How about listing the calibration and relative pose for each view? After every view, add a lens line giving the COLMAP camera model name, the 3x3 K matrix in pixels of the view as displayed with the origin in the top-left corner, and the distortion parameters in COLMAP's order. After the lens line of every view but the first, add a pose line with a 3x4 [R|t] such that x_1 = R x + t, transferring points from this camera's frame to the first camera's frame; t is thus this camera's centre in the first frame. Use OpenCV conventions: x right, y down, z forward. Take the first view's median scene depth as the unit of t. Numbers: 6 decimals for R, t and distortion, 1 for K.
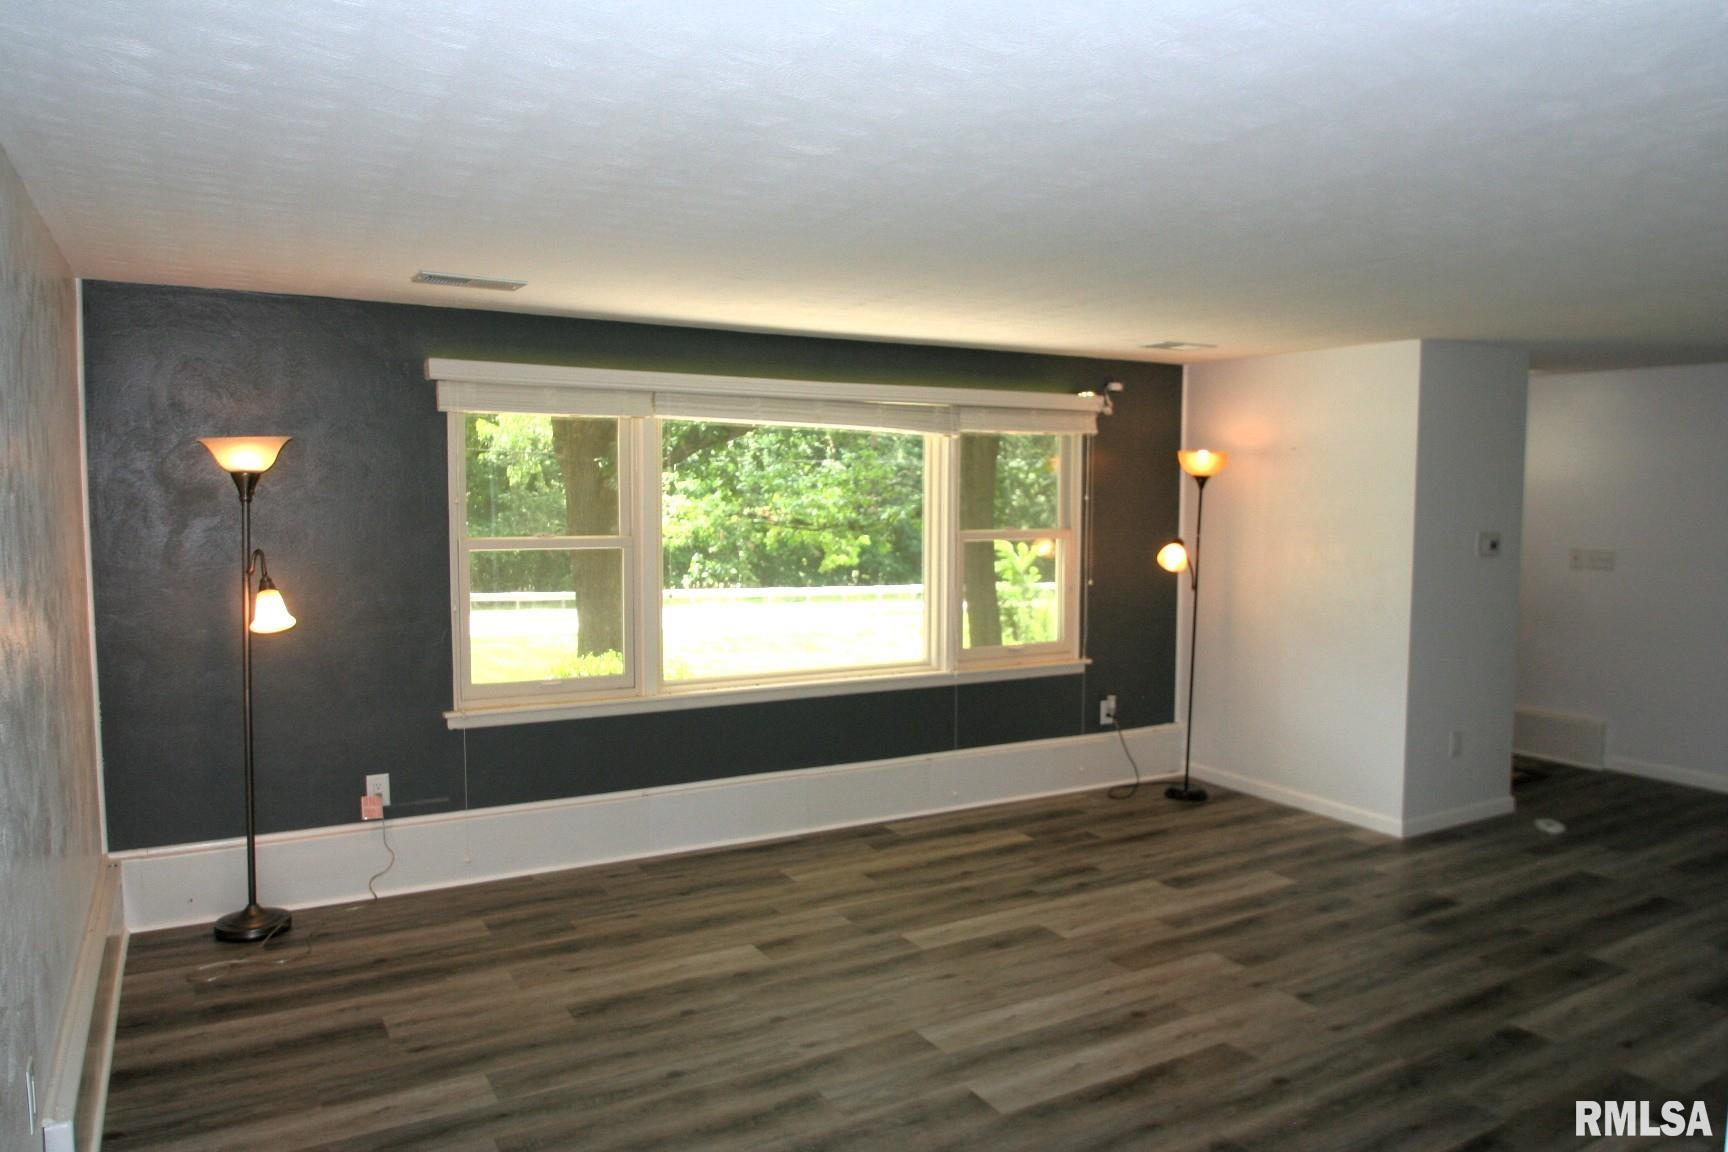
lens RADIAL K [[1207.4, 0, 904.4], [0, 1207.4, 575.7], [0, 0, 1]] dist [-0.032794, 0.003916]
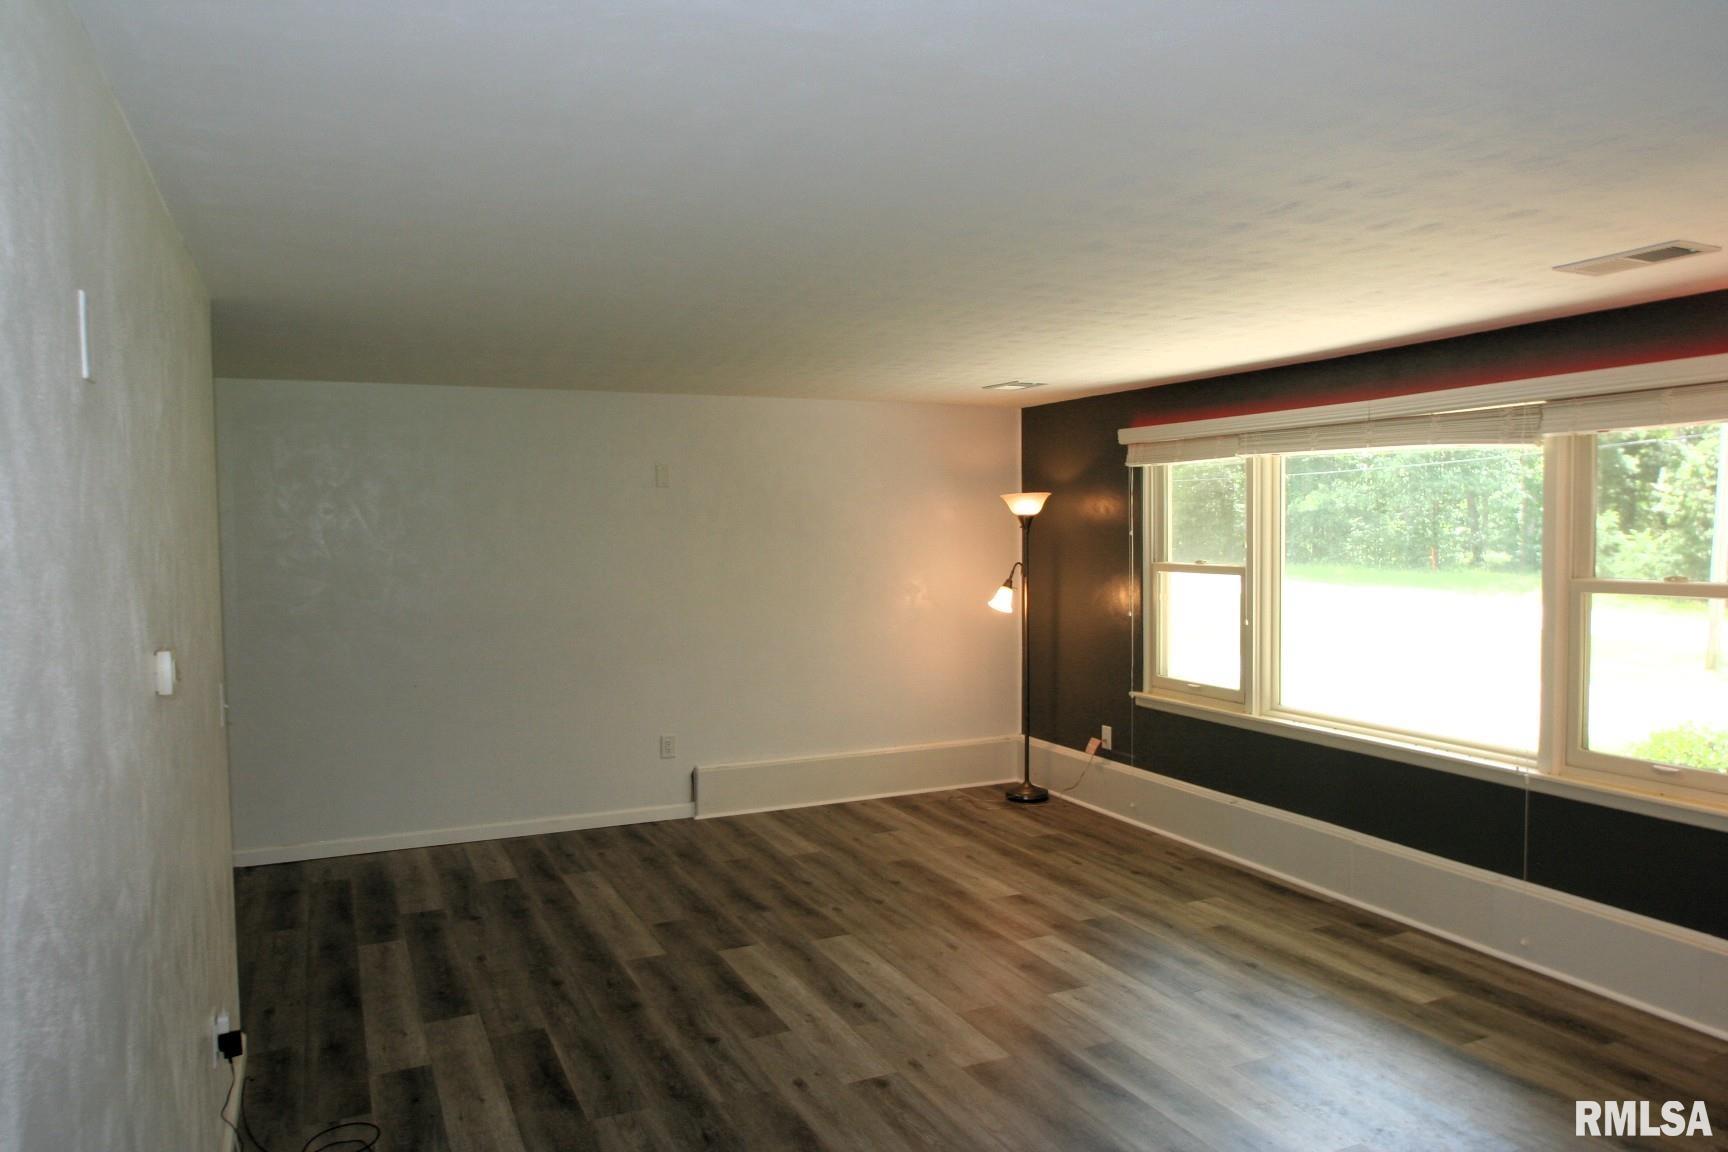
lens RADIAL K [[1207.4, 0, 904.4], [0, 1207.4, 575.7], [0, 0, 1]] dist [-0.032794, 0.003916]
pose [[-0.092908, 0.035692, -0.995035, 1.127571], [-0.061890, 0.997218, 0.041549, -0.063343], [0.993749, 0.065443, -0.090441, 0.995391]]
